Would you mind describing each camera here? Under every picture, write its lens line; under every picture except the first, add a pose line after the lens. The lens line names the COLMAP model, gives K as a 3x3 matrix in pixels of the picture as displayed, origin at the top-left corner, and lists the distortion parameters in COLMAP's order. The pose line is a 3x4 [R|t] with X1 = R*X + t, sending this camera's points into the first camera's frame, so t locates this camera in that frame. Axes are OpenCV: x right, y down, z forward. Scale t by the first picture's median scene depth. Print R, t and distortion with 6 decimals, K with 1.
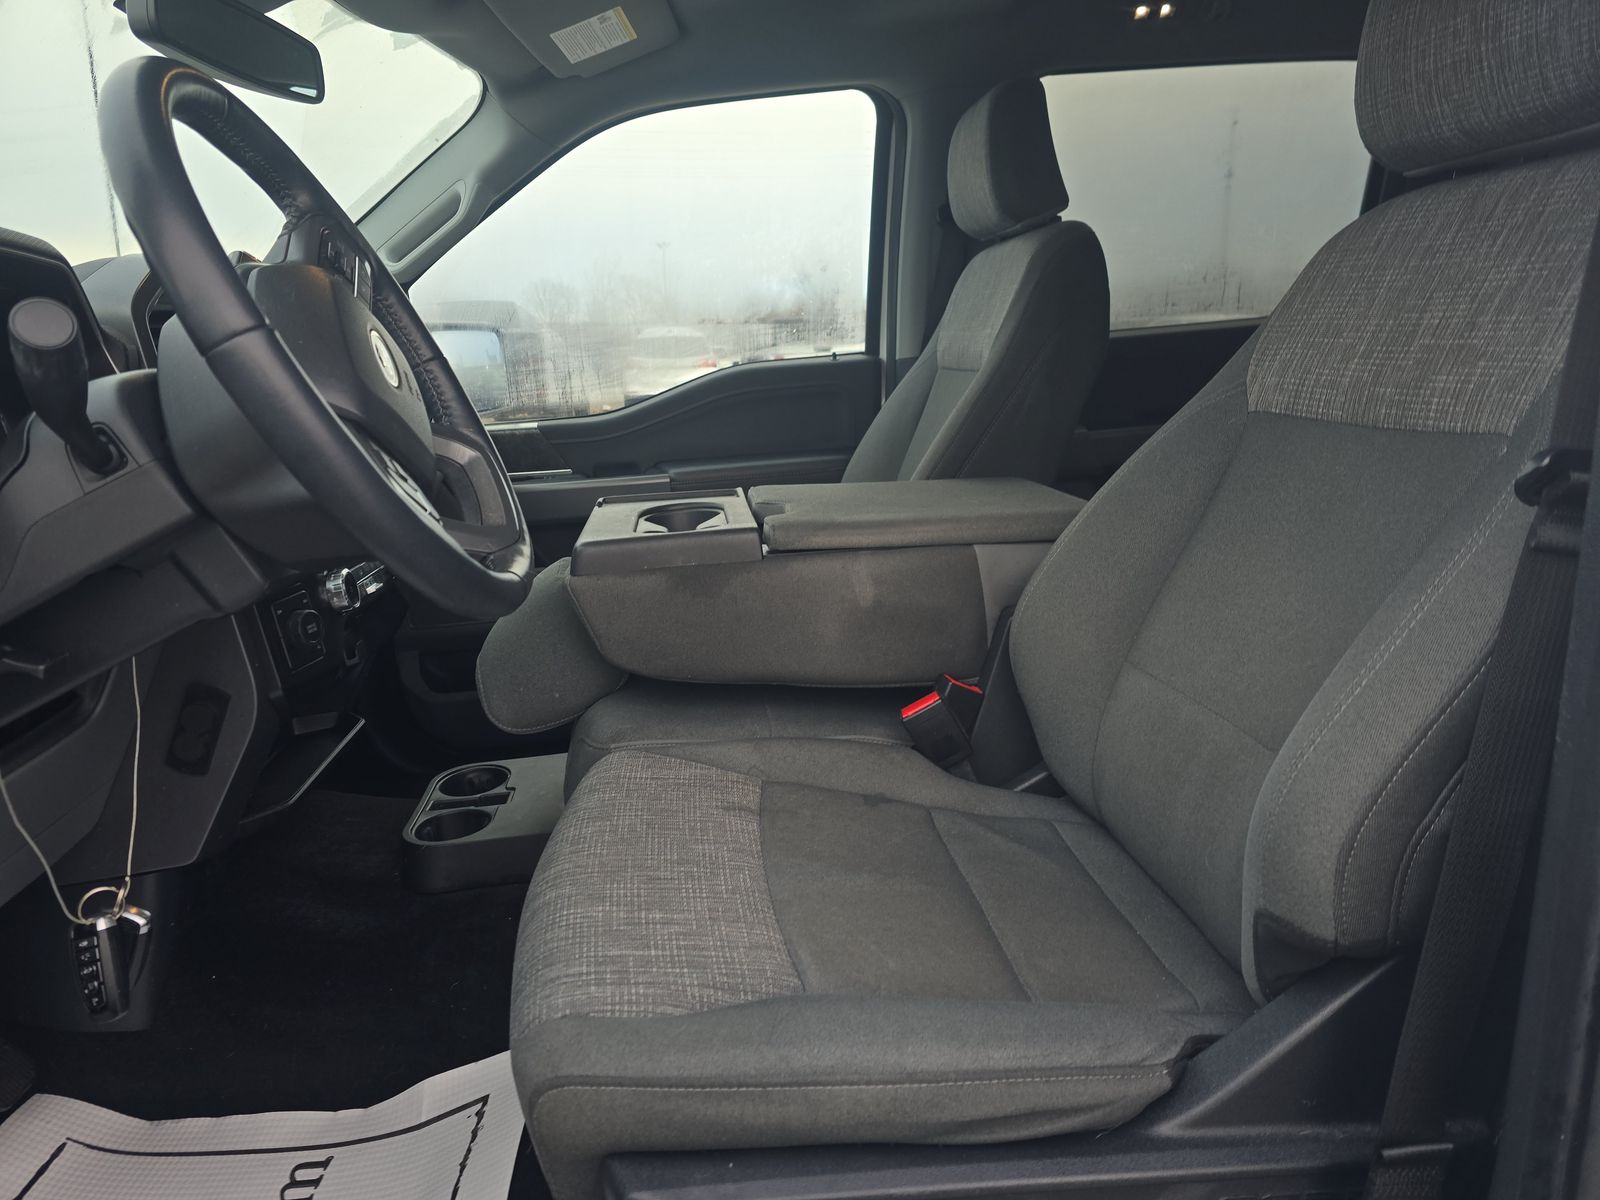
lens RADIAL K [[1049.1, 0, 800.0], [0, 1049.1, 600.0], [0, 0, 1]] dist [0.068527, -0.076113]
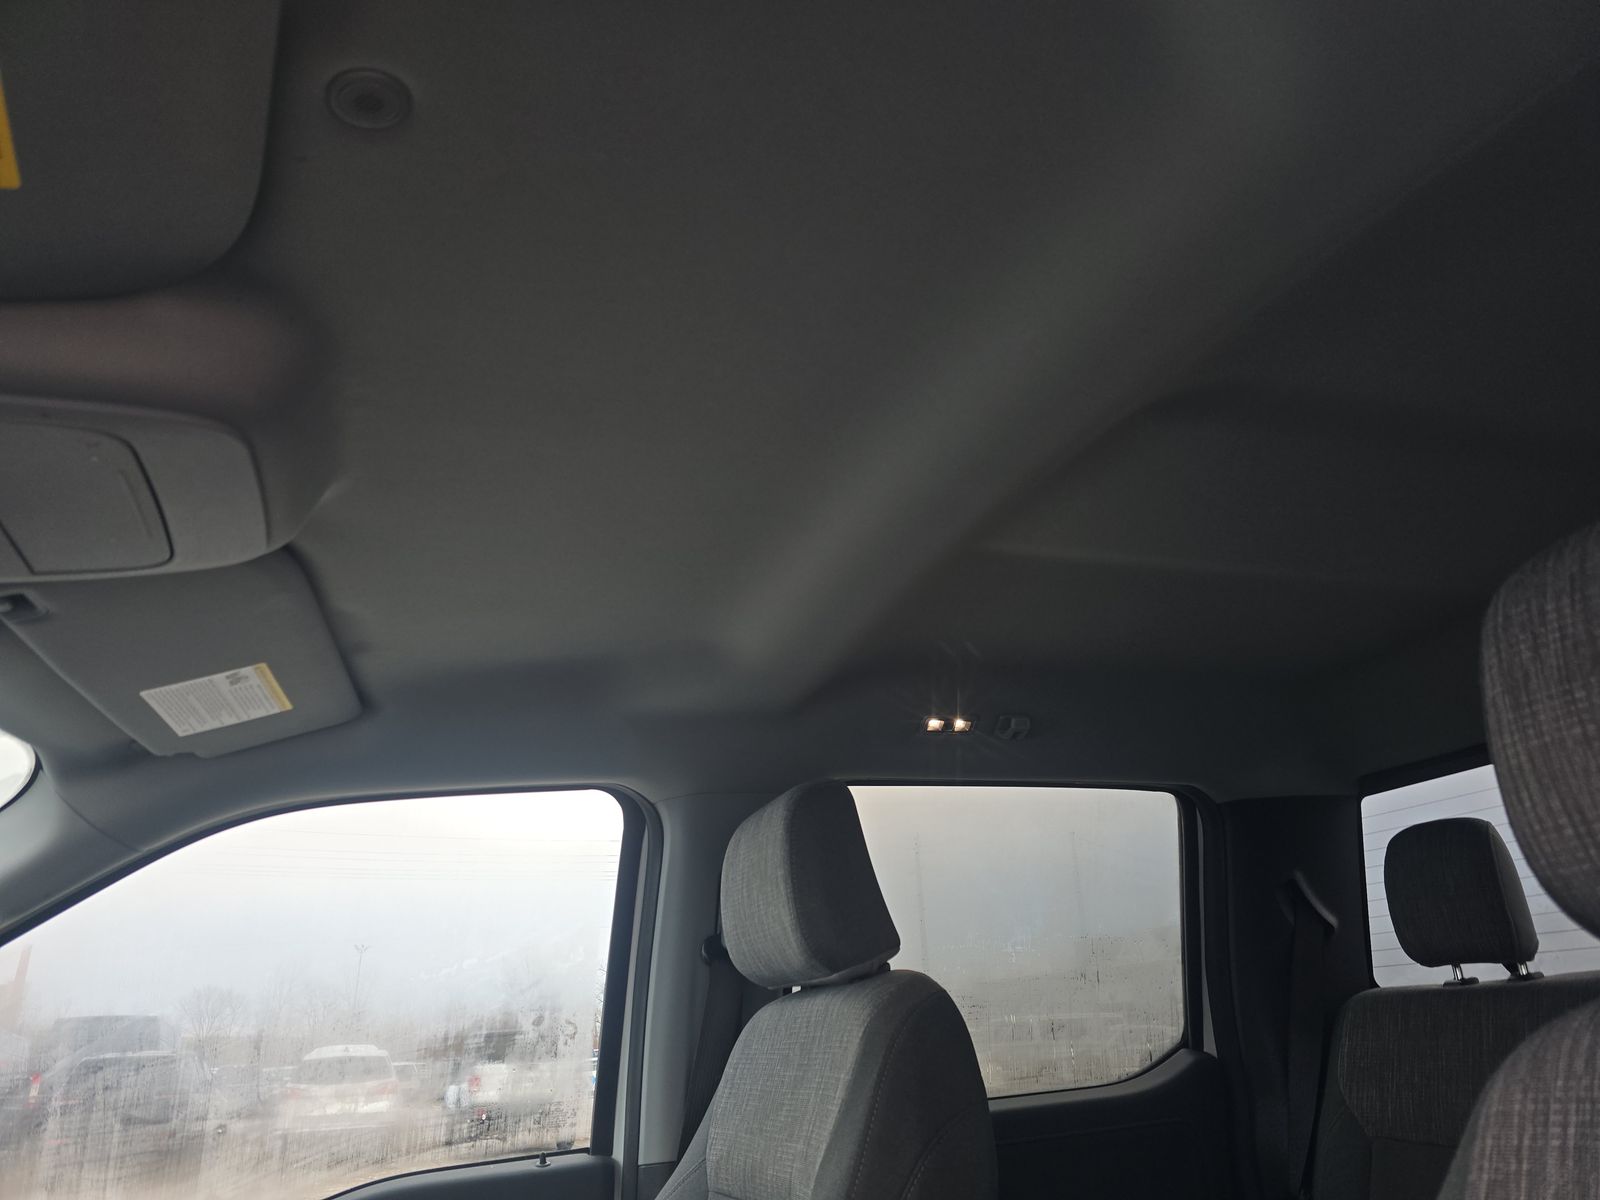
lens RADIAL K [[1049.1, 0, 800.0], [0, 1049.1, 600.0], [0, 0, 1]] dist [0.068527, -0.076113]
pose [[0.968621, 0.087785, 0.232524, 0.003898], [0.068986, 0.803831, -0.590844, -0.133941], [-0.238777, 0.588344, 0.772552, 0.304051]]
